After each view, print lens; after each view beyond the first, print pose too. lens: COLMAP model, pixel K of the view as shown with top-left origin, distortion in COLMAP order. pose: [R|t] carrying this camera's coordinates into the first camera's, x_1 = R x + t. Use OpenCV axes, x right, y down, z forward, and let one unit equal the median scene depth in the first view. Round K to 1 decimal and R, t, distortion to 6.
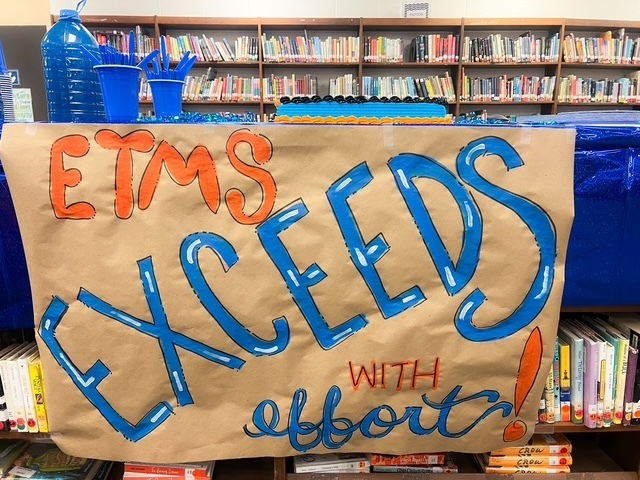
lens RADIAL K [[485.4, 0, 318.3], [0, 485.4, 241.2], [0, 0, 1]] dist [0.029667, -0.026879]
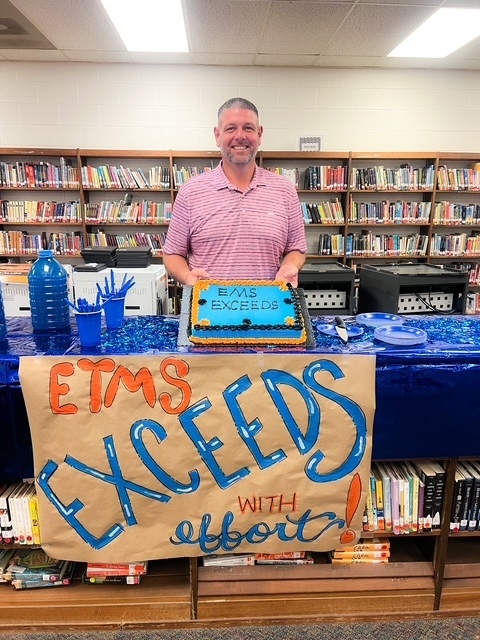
lens RADIAL K [[485.4, 0, 241.5], [0, 485.4, 318.2], [0, 0, 1]] dist [0.029667, -0.026879]
pose [[0.999554, -0.004433, 0.029538, 0.029942], [0.004125, 0.999937, 0.010466, -0.332501], [-0.029583, -0.010340, 0.999509, -0.541494]]
